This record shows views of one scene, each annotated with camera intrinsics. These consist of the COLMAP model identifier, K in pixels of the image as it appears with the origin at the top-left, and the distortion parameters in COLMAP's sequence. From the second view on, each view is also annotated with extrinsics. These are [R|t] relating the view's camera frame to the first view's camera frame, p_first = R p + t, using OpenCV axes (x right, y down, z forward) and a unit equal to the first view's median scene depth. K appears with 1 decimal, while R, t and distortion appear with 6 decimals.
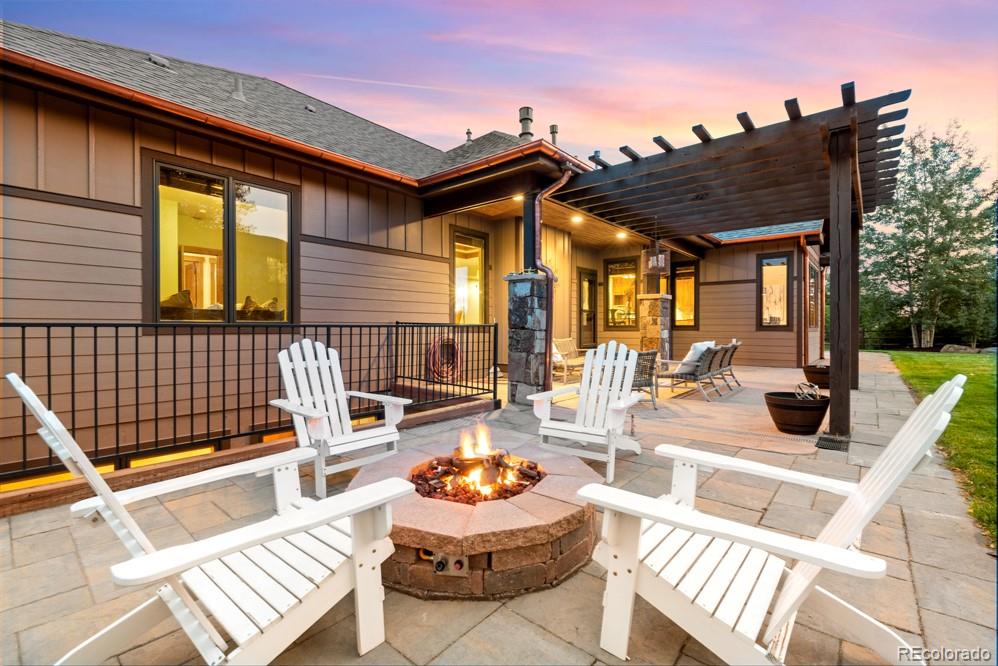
lens RADIAL K [[440.0, 0, 495.9], [0, 440.0, 331.9], [0, 0, 1]] dist [0.000846, -0.000019]
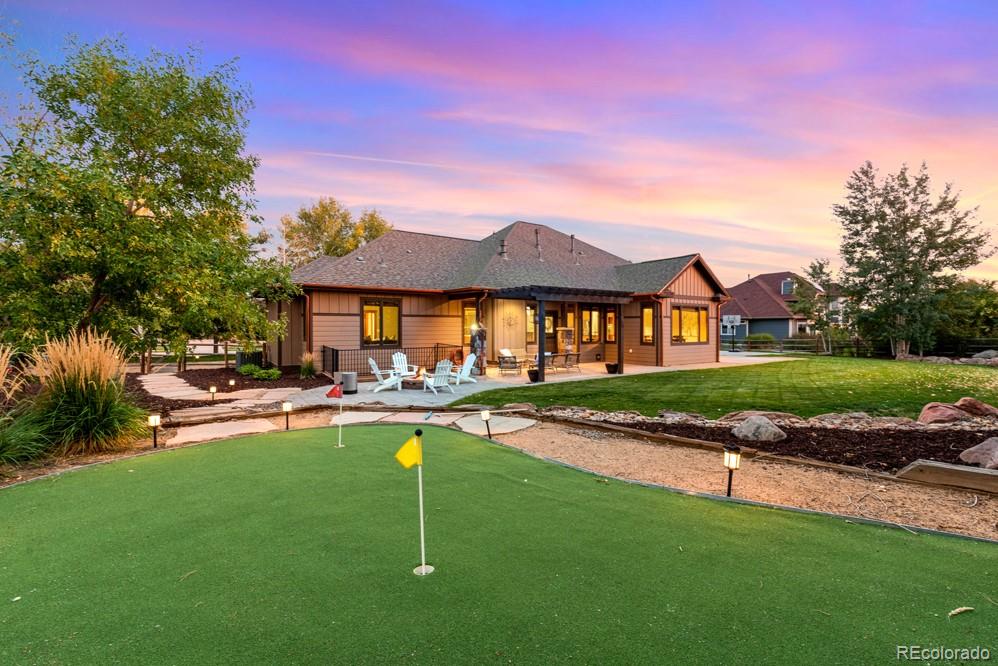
lens RADIAL K [[440.0, 0, 500.7], [0, 440.0, 332.1], [0, 0, 1]] dist [0.000846, -0.000019]
pose [[0.968121, 0.002159, -0.250475, 0.751843], [-0.001481, 0.999995, 0.002893, -0.090564], [0.250480, -0.002430, 0.968119, -1.361363]]
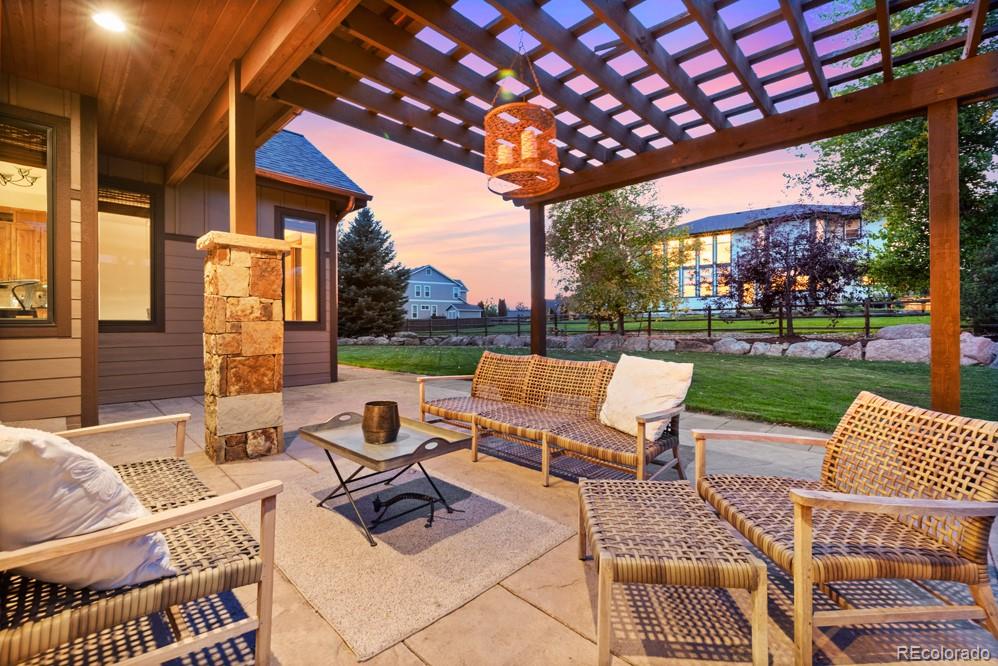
lens RADIAL K [[440.0, 0, 498.9], [0, 440.0, 325.6], [0, 0, 1]] dist [0.000846, -0.000019]
pose [[0.063225, -0.004192, 0.997990, -0.001388], [0.006646, 0.999971, 0.003779, -0.014664], [-0.997977, 0.006393, 0.063251, 0.994534]]
